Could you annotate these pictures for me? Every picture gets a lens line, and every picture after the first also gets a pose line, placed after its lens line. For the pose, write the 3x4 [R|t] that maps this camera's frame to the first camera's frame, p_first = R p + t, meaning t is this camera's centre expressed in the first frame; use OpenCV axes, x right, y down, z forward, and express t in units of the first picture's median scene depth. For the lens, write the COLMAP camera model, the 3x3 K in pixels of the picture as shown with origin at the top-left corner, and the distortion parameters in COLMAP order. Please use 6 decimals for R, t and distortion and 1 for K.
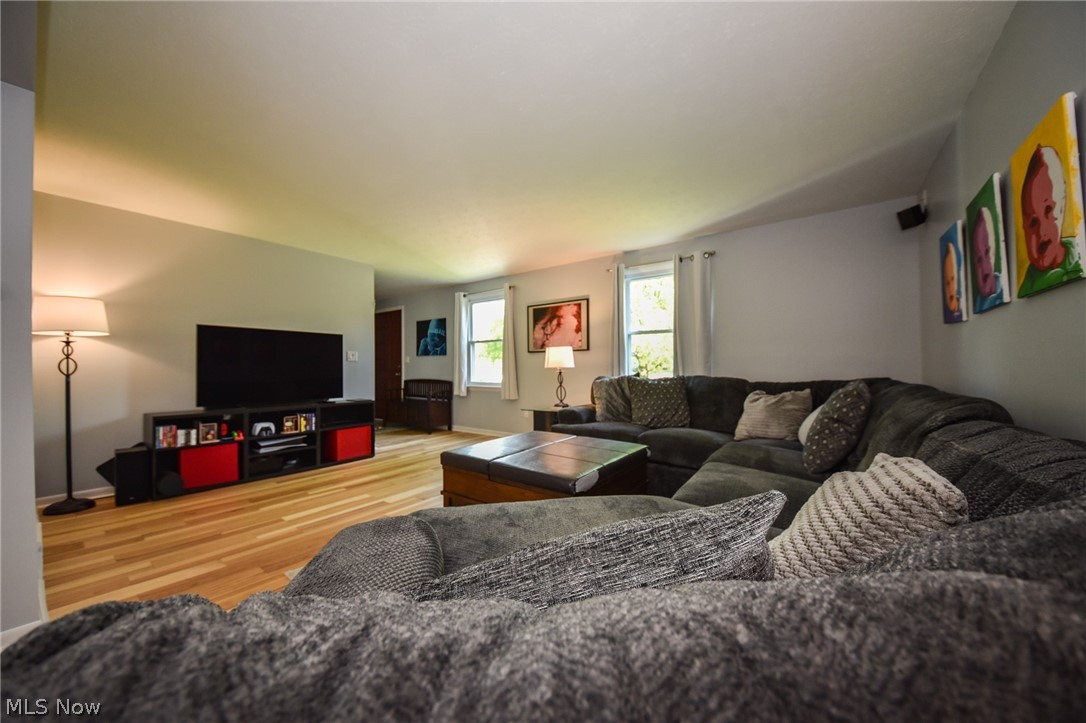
lens RADIAL K [[383.8, 0, 544.9], [0, 383.8, 362.7], [0, 0, 1]] dist [0.010631, -0.000260]
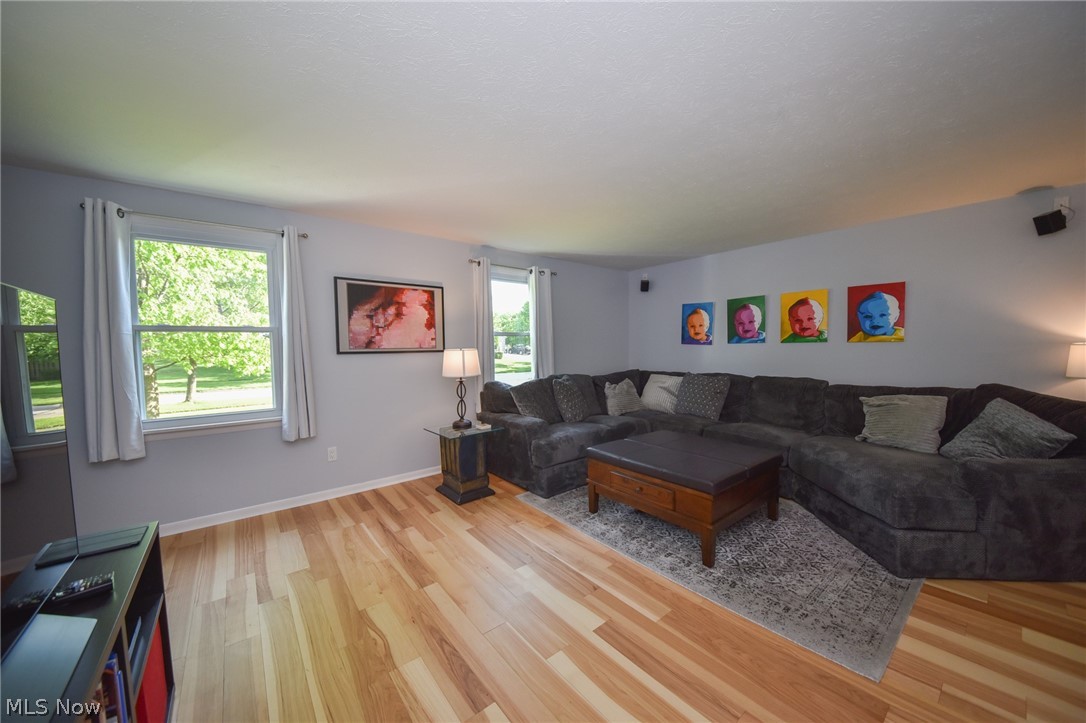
lens RADIAL K [[383.8, 0, 544.9], [0, 383.8, 362.7], [0, 0, 1]] dist [0.010631, -0.000260]
pose [[0.270491, -0.034631, 0.962100, -0.601278], [0.001641, 0.999368, 0.035511, -0.036375], [-0.962721, -0.008027, 0.270377, 0.563915]]
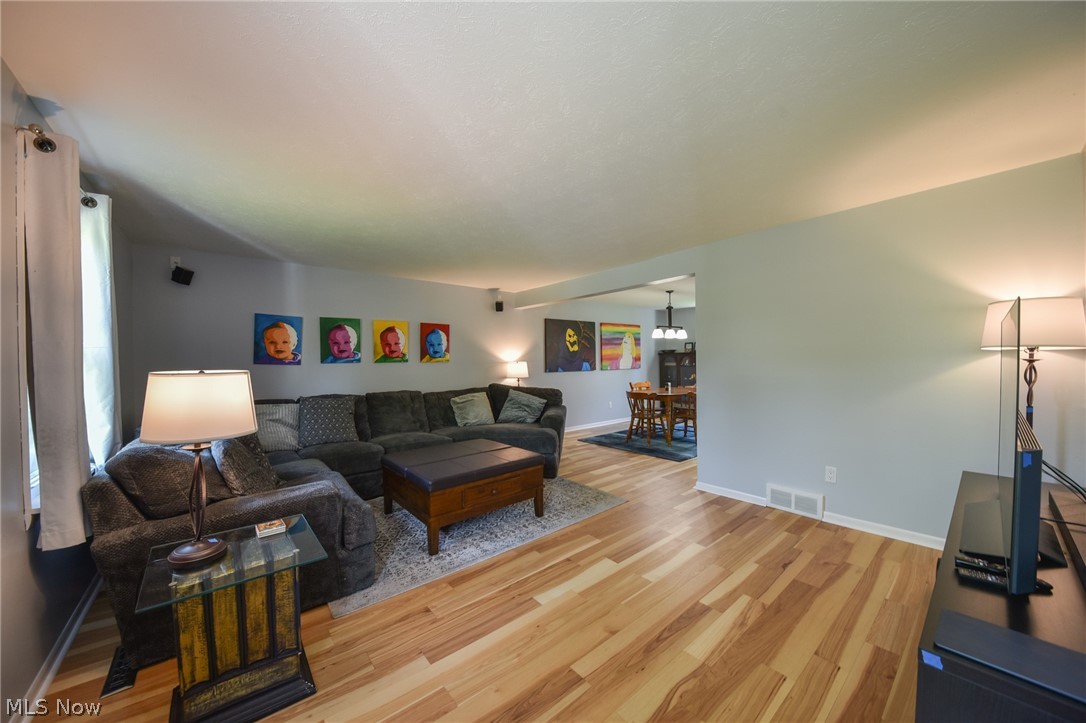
lens RADIAL K [[383.8, 0, 544.9], [0, 383.8, 362.7], [0, 0, 1]] dist [0.010631, -0.000260]
pose [[-0.966586, 0.023257, 0.255284, -0.300431], [0.022339, 0.999729, -0.006495, -0.033522], [-0.255366, -0.000576, -0.966844, 1.113384]]
